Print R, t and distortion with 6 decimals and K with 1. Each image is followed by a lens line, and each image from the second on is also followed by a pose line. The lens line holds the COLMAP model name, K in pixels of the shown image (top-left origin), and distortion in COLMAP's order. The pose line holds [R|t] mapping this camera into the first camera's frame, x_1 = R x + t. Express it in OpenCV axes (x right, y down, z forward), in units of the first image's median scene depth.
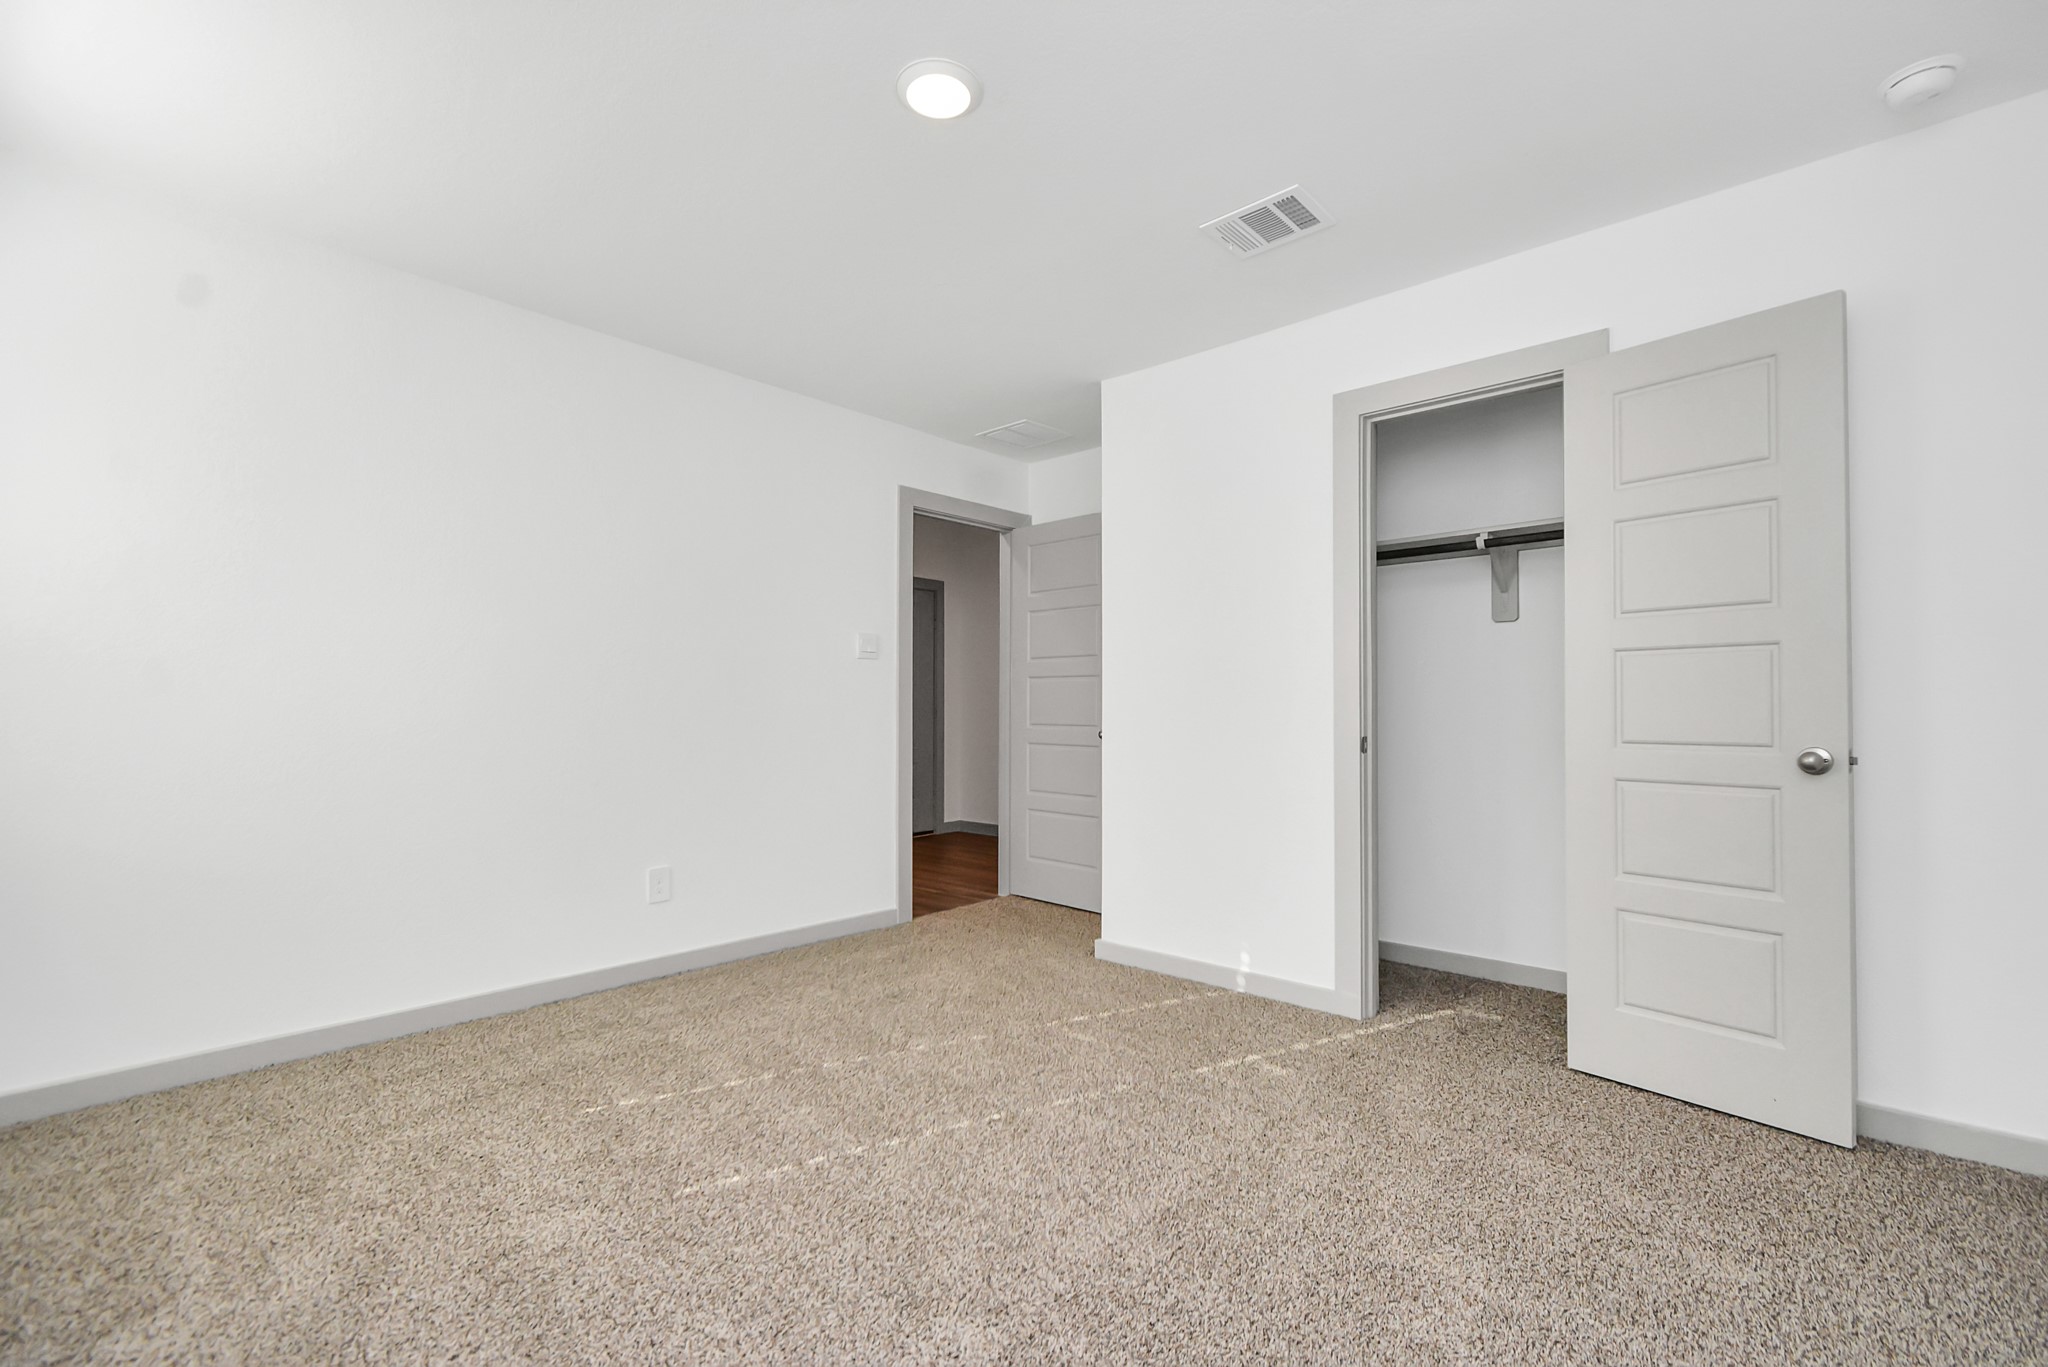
lens RADIAL K [[882.1, 0, 1026.7], [0, 882.1, 693.8], [0, 0, 1]] dist [-0.000511, -0.000073]
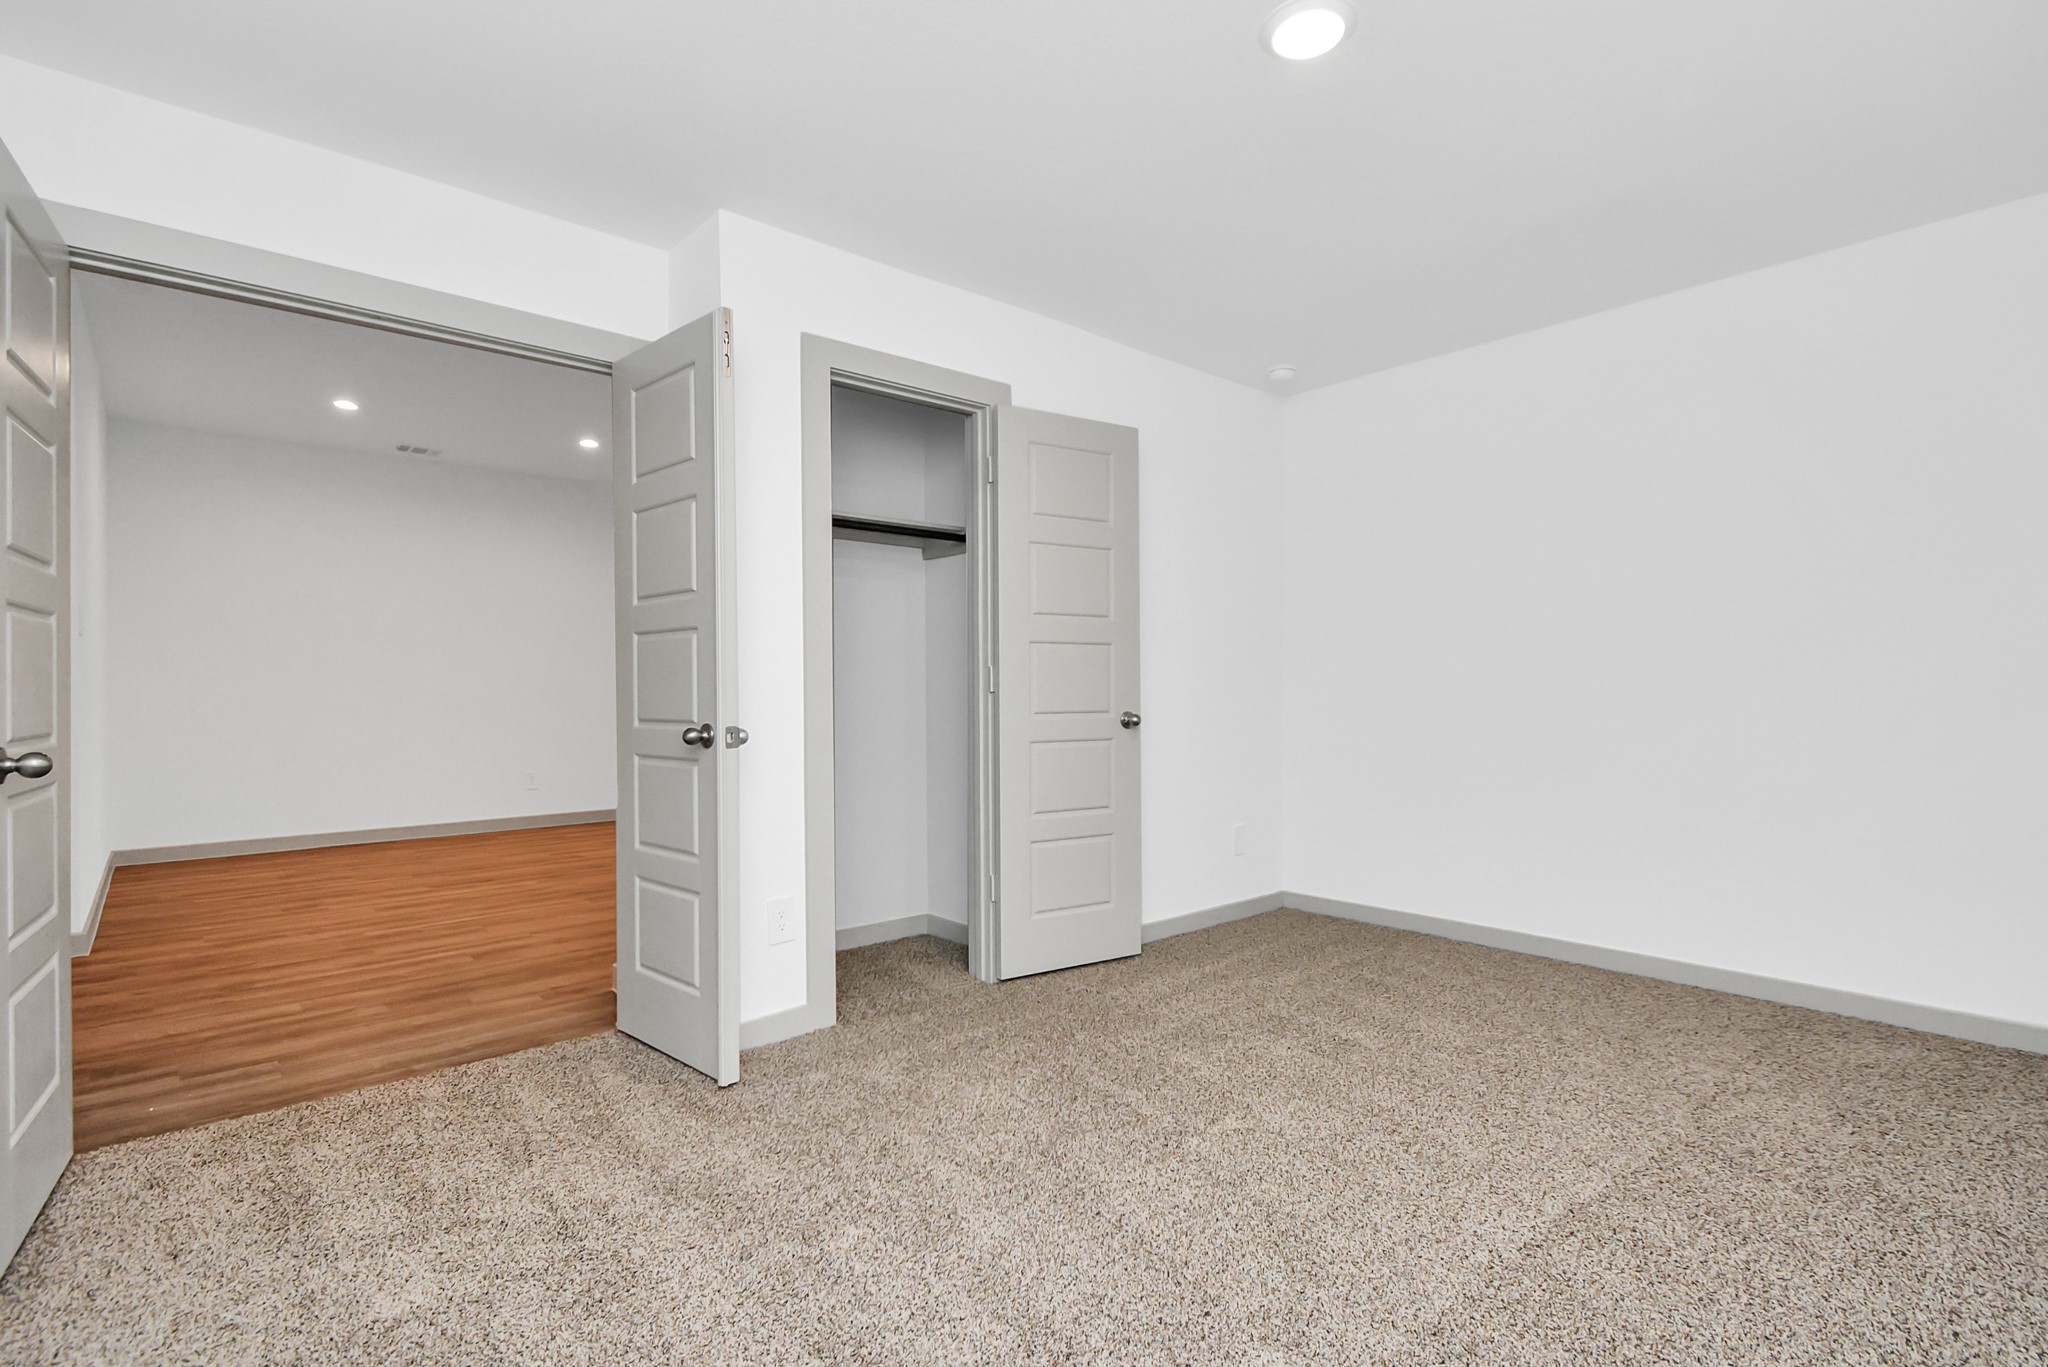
lens RADIAL K [[882.1, 0, 1026.7], [0, 882.1, 693.8], [0, 0, 1]] dist [-0.000511, -0.000073]
pose [[0.179410, -0.002444, 0.983771, -0.585656], [-0.006328, 0.999973, 0.003638, 0.022120], [-0.983754, -0.006878, 0.179389, 0.752342]]
